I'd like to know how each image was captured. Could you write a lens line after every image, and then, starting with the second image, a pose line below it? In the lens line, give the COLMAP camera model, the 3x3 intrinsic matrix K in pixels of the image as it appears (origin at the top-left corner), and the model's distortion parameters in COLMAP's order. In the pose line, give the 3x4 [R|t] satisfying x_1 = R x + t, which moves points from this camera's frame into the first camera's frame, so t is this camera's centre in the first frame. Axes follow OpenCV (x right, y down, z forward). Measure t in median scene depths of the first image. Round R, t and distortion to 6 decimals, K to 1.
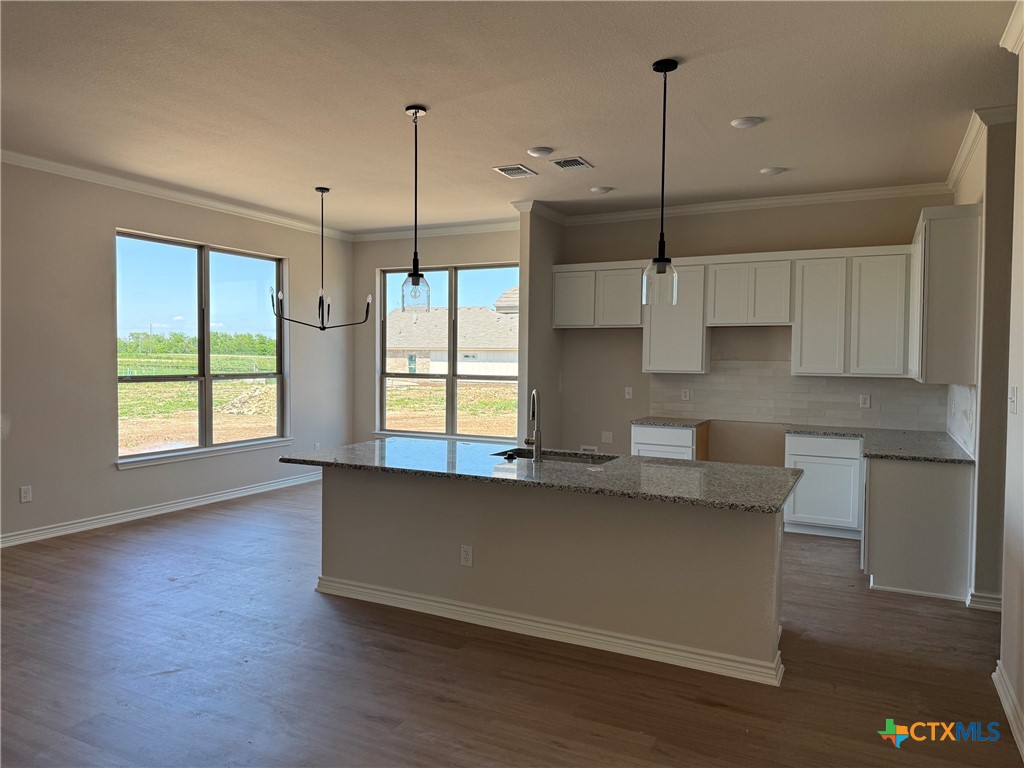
lens RADIAL K [[705.0, 0, 508.1], [0, 705.0, 379.4], [0, 0, 1]] dist [0.158899, -0.300329]
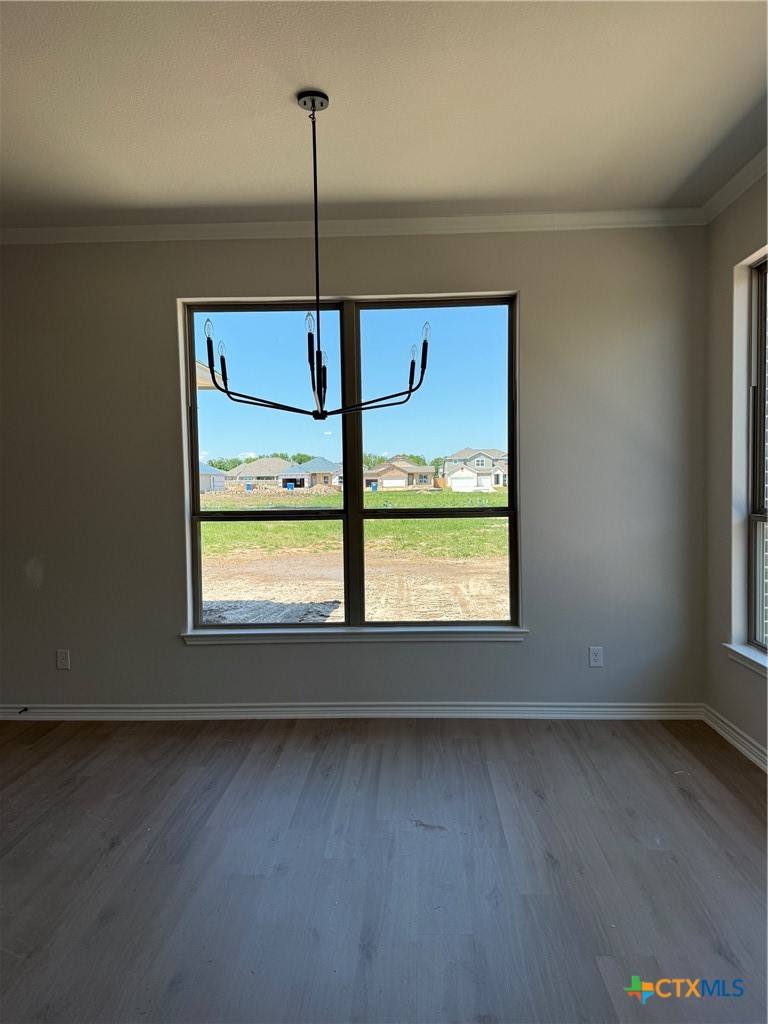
lens RADIAL K [[713.1, 0, 384.0], [0, 713.1, 512.0], [0, 0, 1]] dist [0.103803, -0.160400]
pose [[0.419216, 0.018648, -0.907695, 0.169799], [-0.009131, 0.999825, 0.016323, -0.016463], [0.907841, 0.001445, 0.419313, 0.834580]]
